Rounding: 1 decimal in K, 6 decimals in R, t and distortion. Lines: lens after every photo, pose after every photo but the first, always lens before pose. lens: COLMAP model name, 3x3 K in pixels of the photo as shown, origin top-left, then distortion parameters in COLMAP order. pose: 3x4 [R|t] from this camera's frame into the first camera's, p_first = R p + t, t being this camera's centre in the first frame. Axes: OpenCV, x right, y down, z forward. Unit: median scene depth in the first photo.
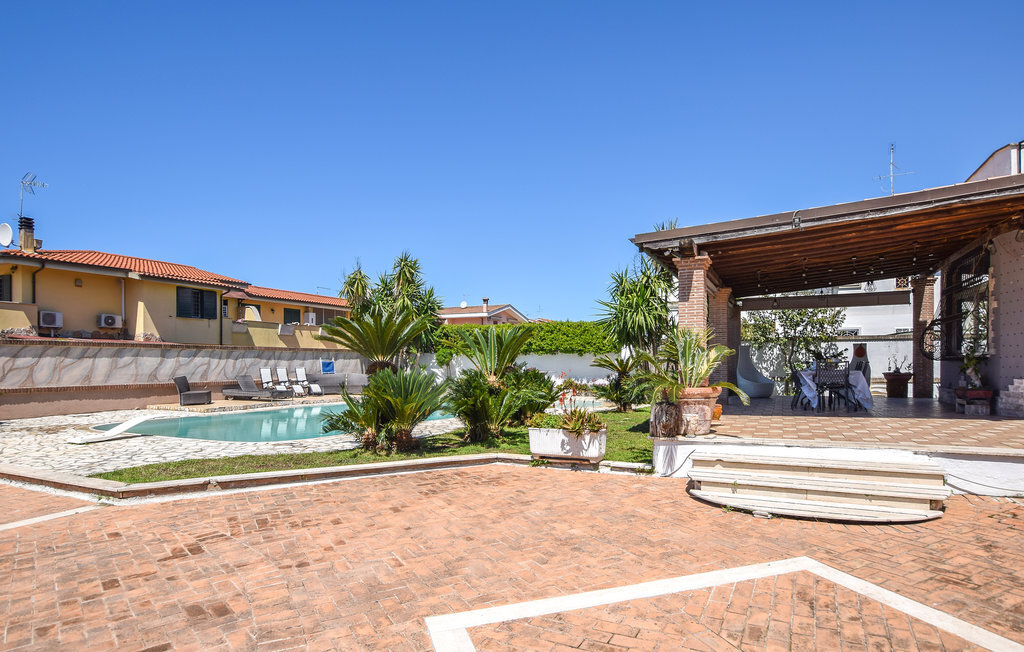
lens RADIAL K [[578.0, 0, 519.2], [0, 578.0, 371.5], [0, 0, 1]] dist [-0.016528, 0.002384]
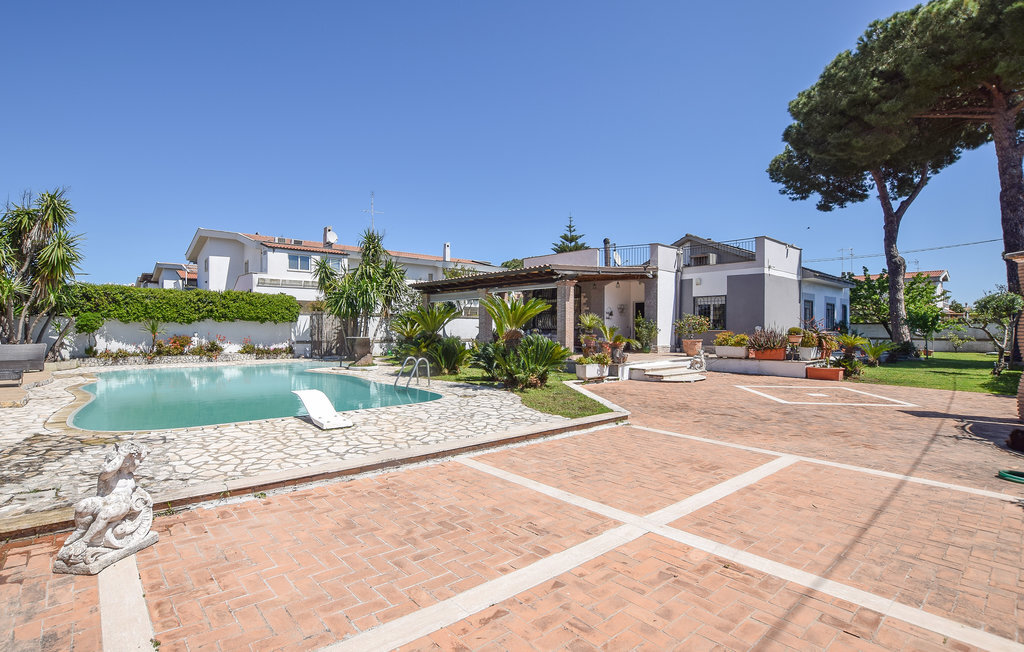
lens RADIAL K [[460.0, 0, 507.0], [0, 460.0, 328.9], [0, 0, 1]] dist [-0.033530, 0.002100]
pose [[0.407908, 0.003681, 0.913015, -0.534049], [0.009257, 0.999924, -0.008167, -0.005138], [-0.912976, 0.011783, 0.407843, 0.214060]]
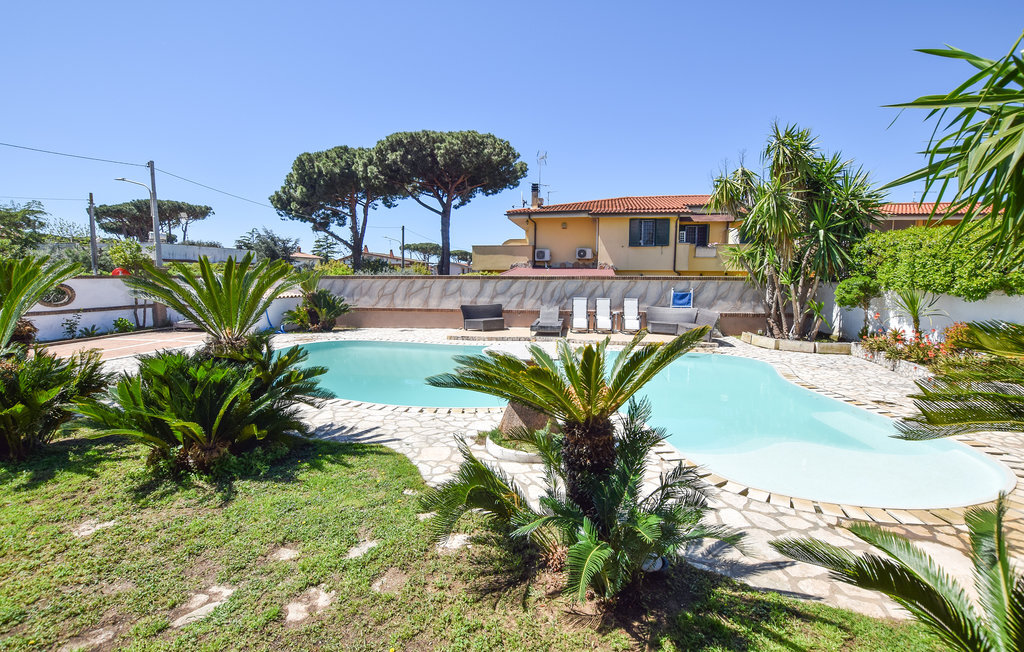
lens RADIAL K [[460.0, 0, 500.4], [0, 460.0, 325.9], [0, 0, 1]] dist [-0.033530, 0.002100]
pose [[0.261782, 0.104447, -0.959459, 0.238756], [-0.017270, 0.994475, 0.103547, -0.035361], [0.964972, -0.010537, 0.262140, 0.619102]]
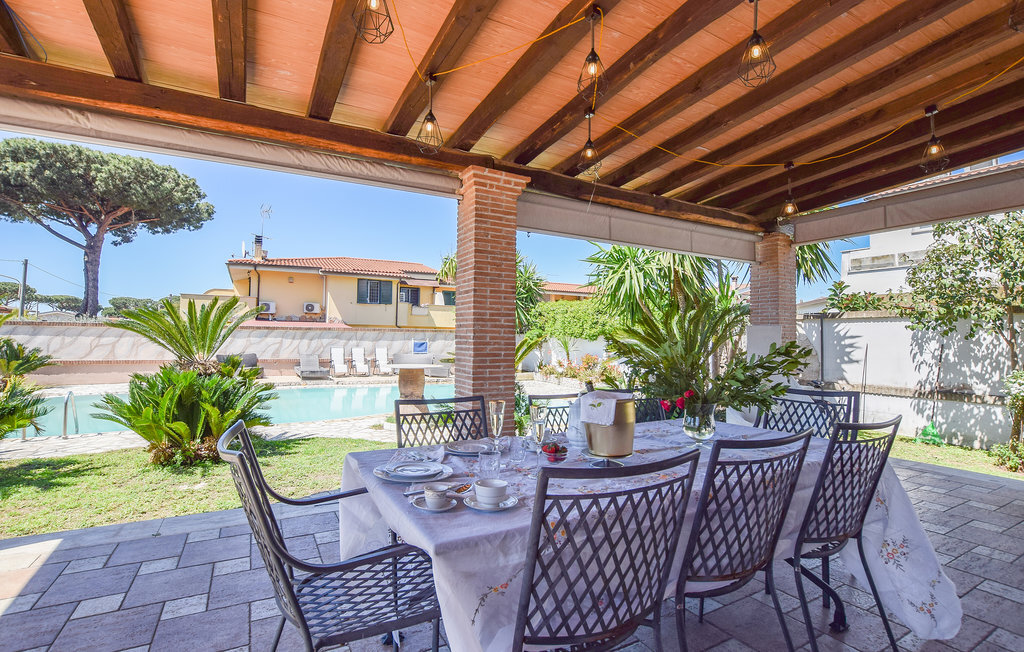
lens RADIAL K [[479.3, 0, 505.0], [0, 479.3, 330.0], [0, 0, 1]] dist [-0.017211, 0.000685]
pose [[0.805063, 0.001753, -0.593186, 0.312032], [-0.021936, 0.999400, -0.026818, -0.020366], [0.592783, 0.034603, 0.804618, 0.429987]]
